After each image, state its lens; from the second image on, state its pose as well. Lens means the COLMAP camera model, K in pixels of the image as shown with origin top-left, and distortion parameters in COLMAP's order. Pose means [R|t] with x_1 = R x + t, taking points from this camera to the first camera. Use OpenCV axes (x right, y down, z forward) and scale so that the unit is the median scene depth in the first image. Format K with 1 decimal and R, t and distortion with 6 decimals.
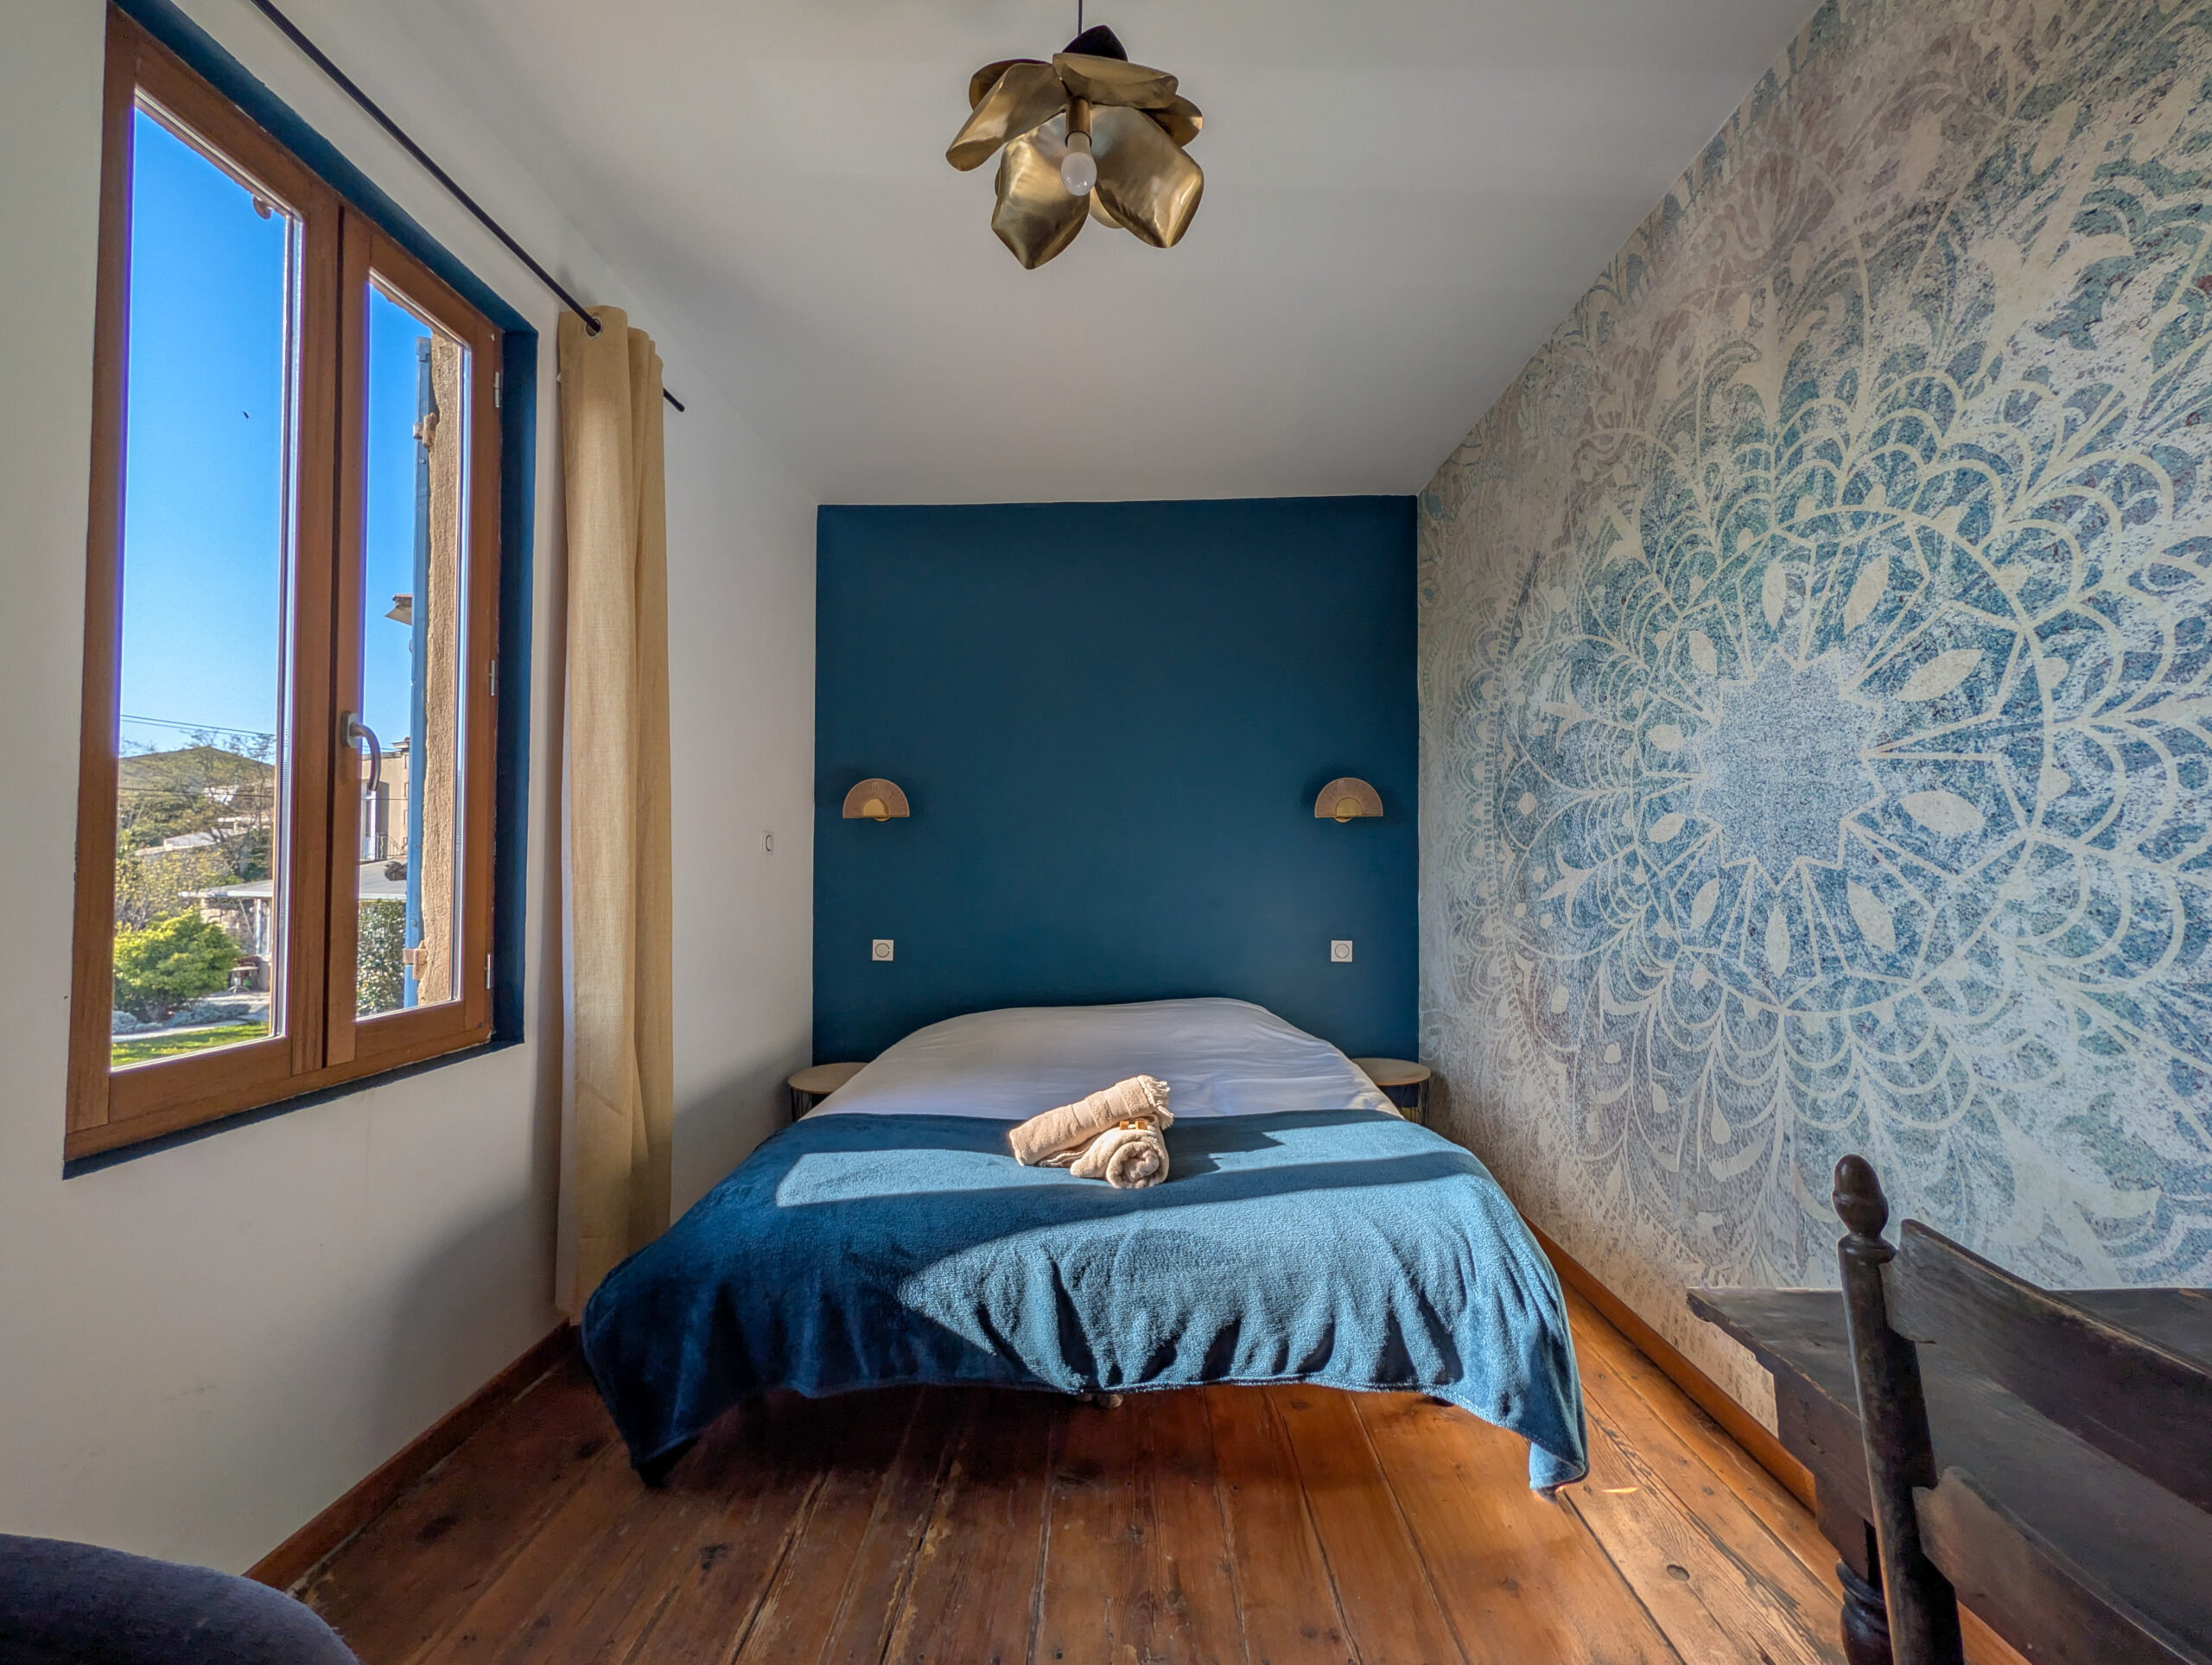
lens RADIAL K [[861.3, 0, 1101.3], [0, 861.3, 841.0], [0, 0, 1]] dist [0.001156, 0.000702]
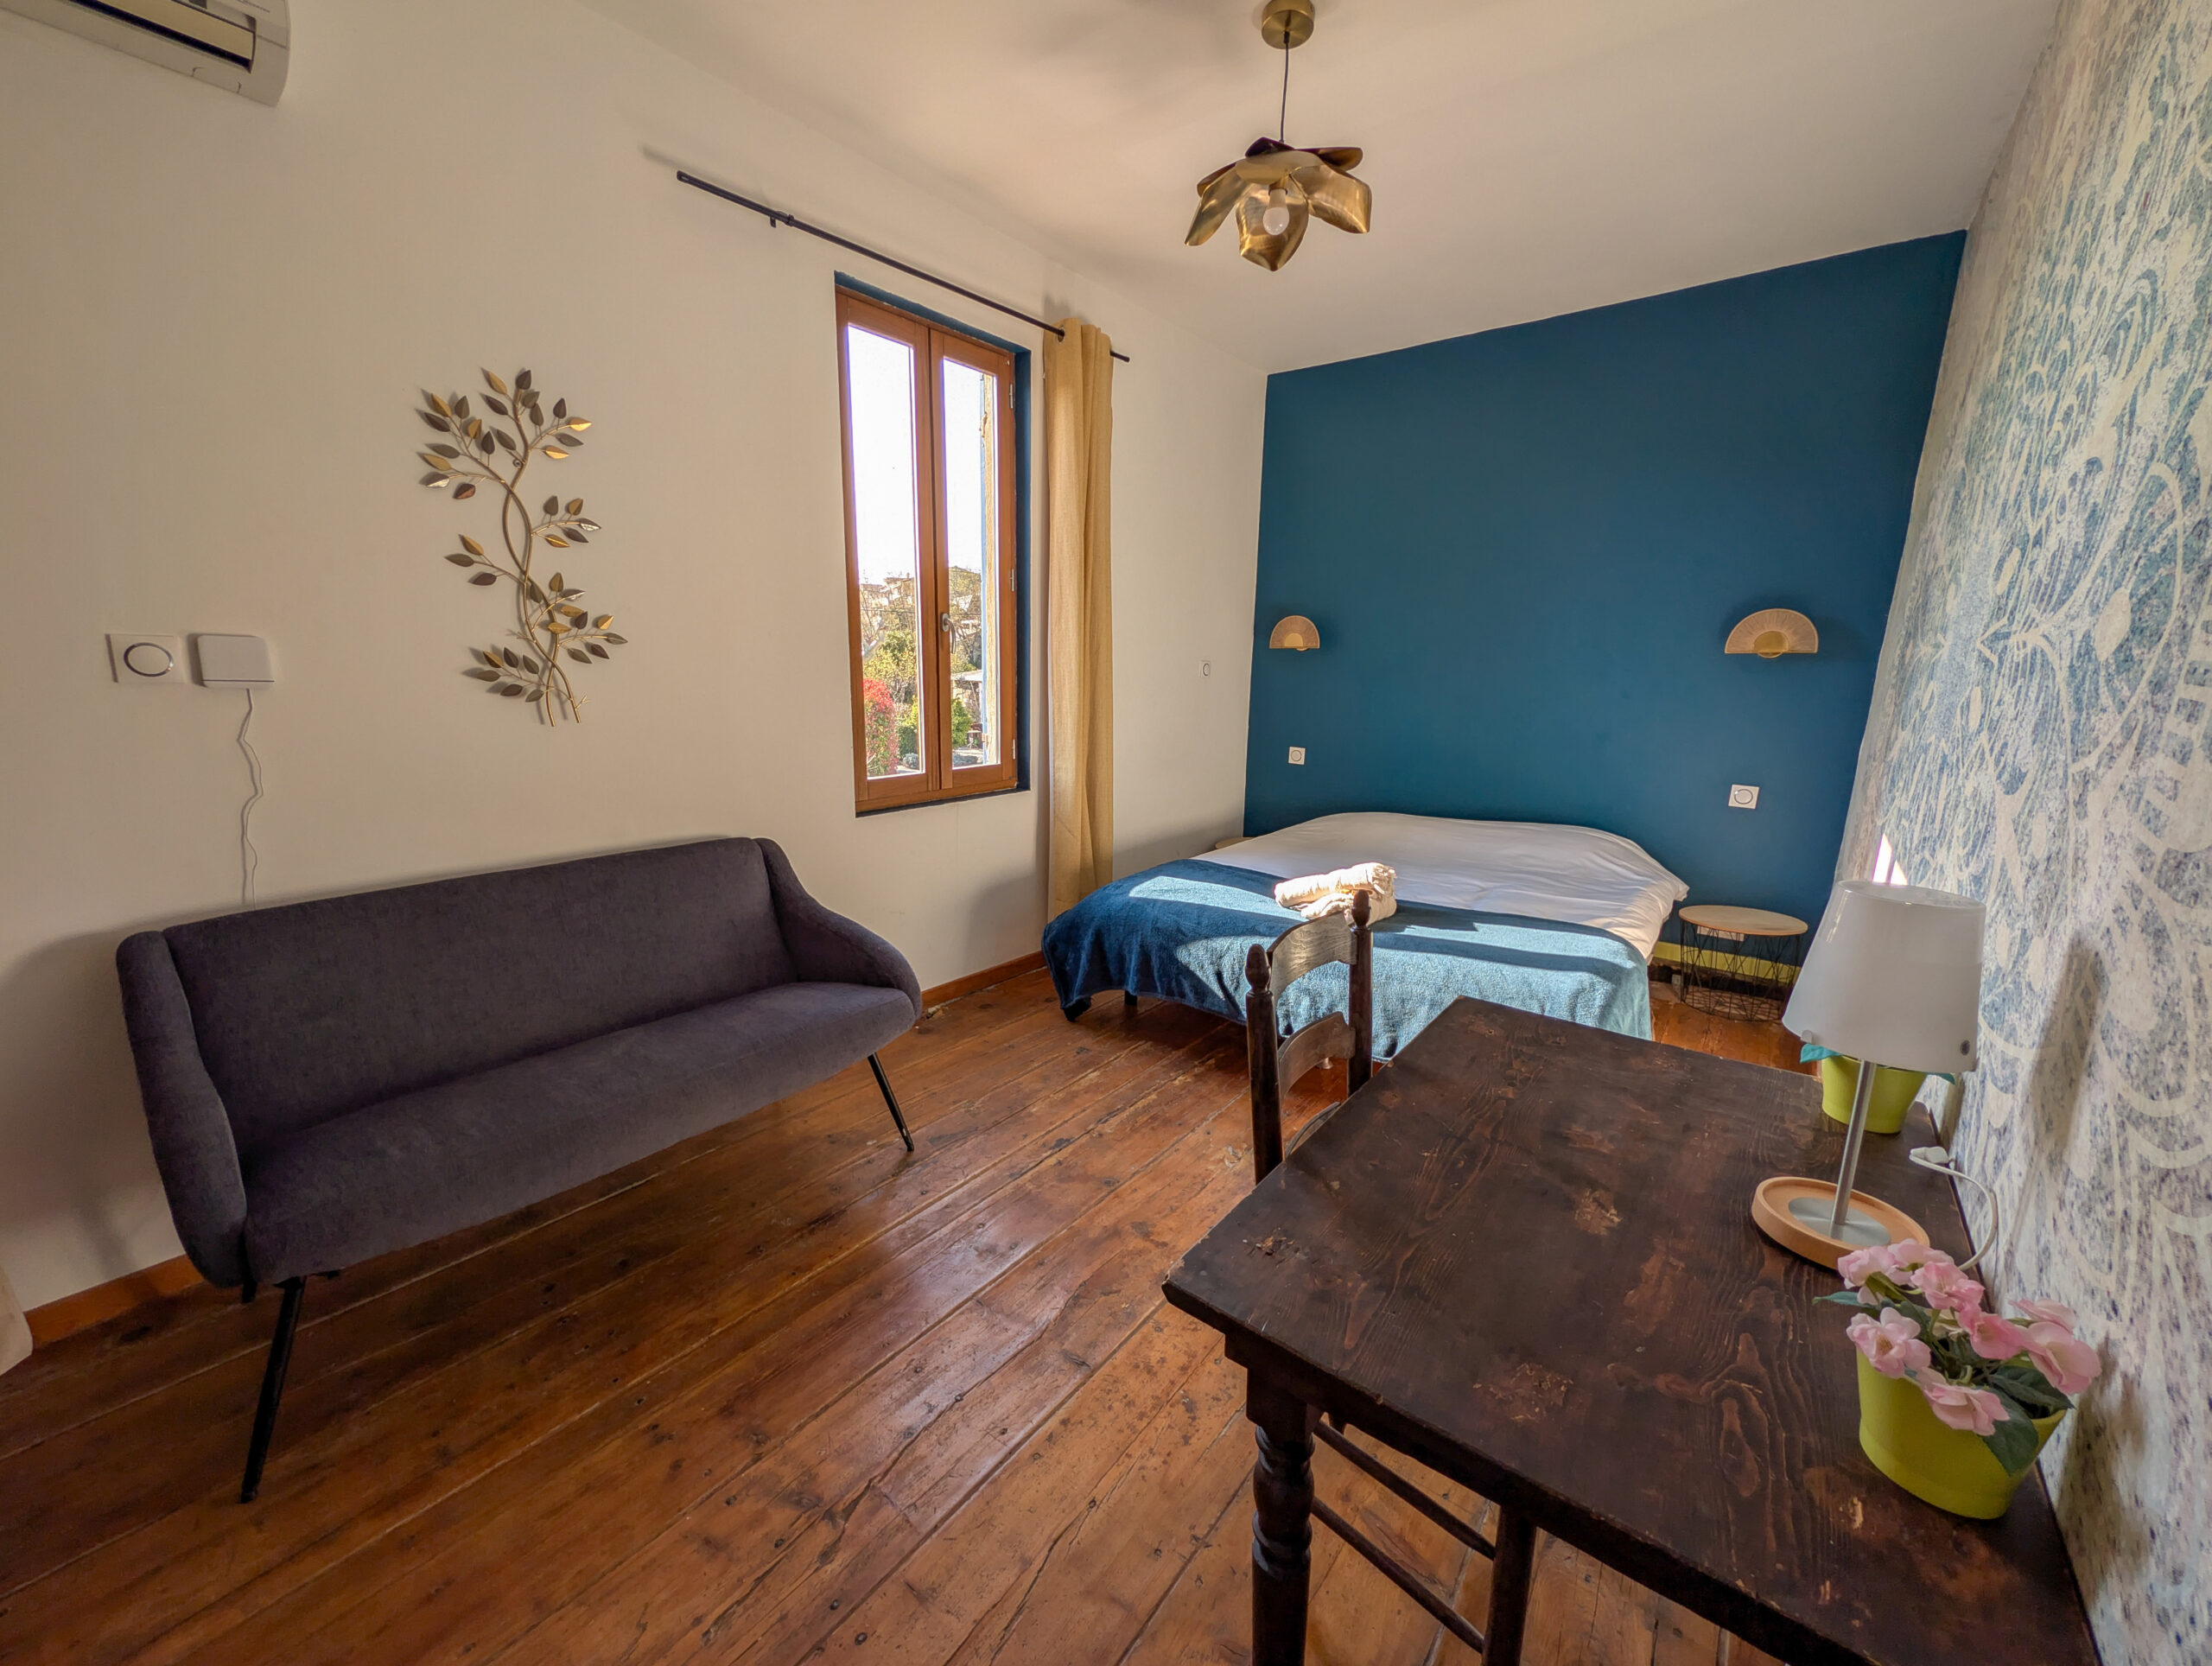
lens RADIAL K [[861.4, 0, 1101.3], [0, 861.4, 841.5], [0, 0, 1]] dist [0.001156, 0.000702]
pose [[0.800094, 0.140977, -0.583073, 0.619866], [-0.003164, 0.972971, 0.230905, -0.094256], [0.599866, -0.182901, 0.778915, -0.400220]]
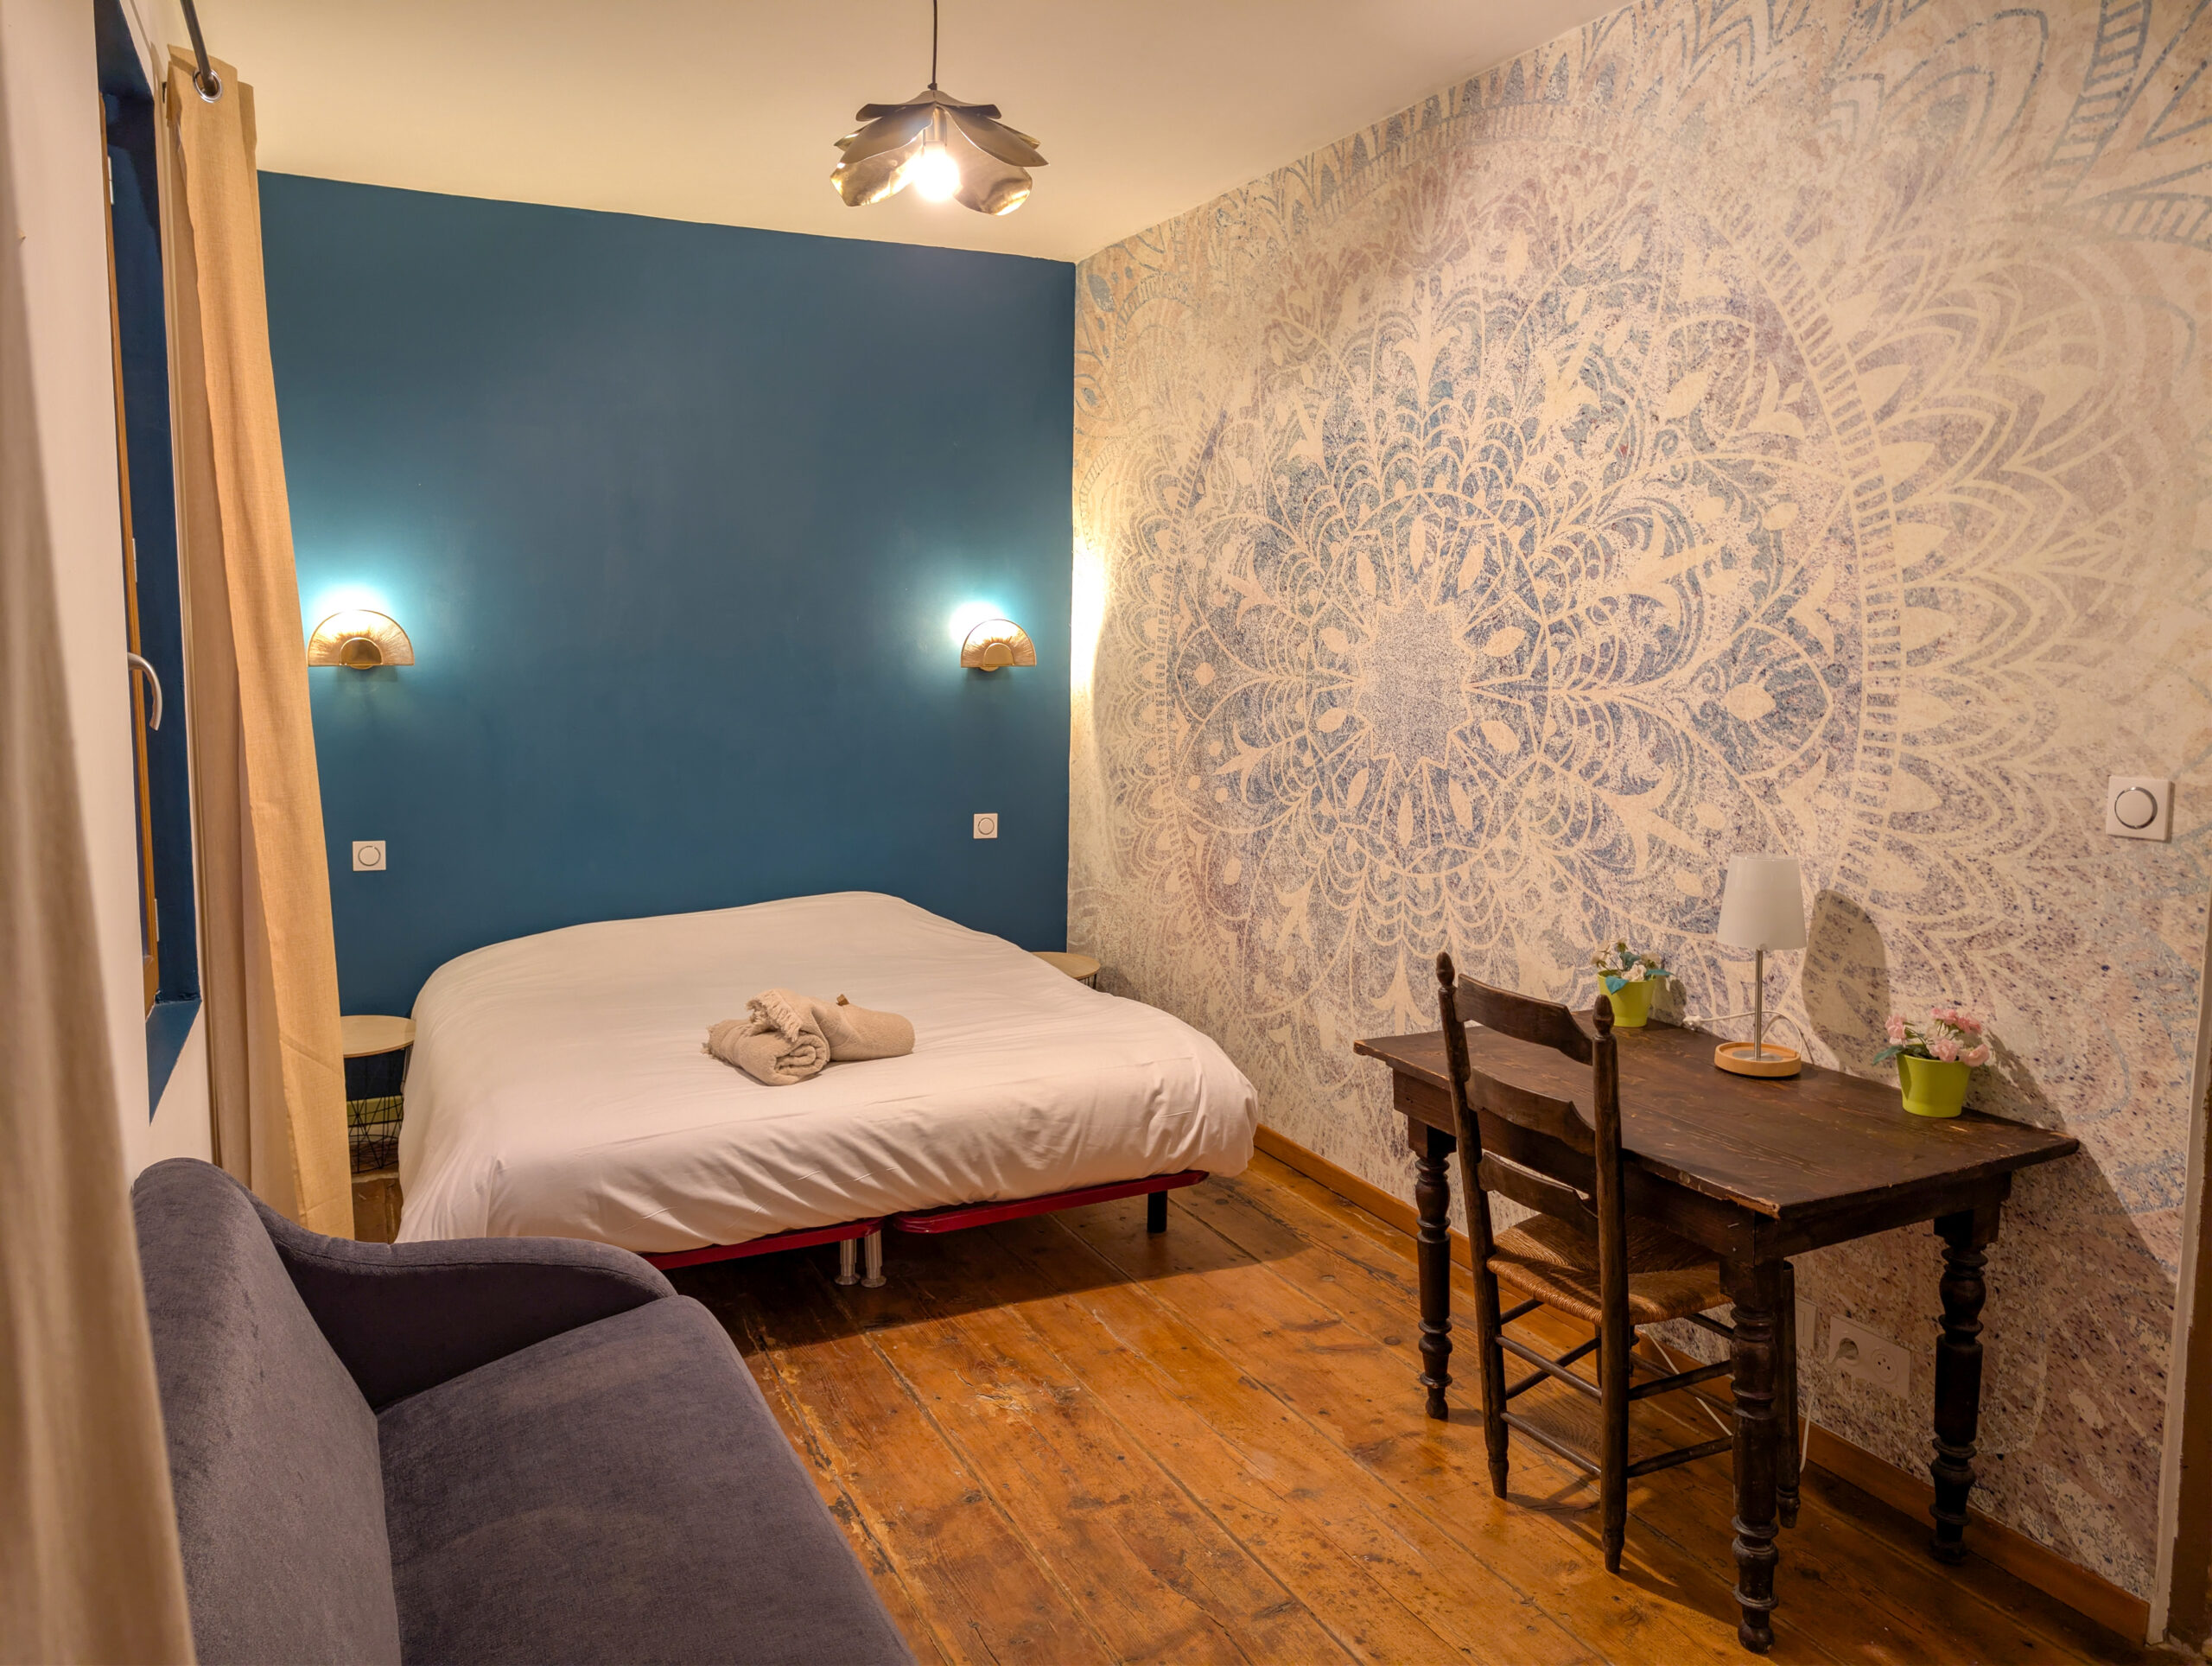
lens RADIAL K [[1592.4, 0, 1098.6], [0, 1592.4, 820.4], [0, 0, 1]] dist [0.044906, -0.020975]
pose [[0.889959, -0.044420, 0.453872, -0.712698], [-0.021076, 0.990175, 0.138233, -0.206723], [-0.455553, -0.132587, 0.880279, -0.897446]]
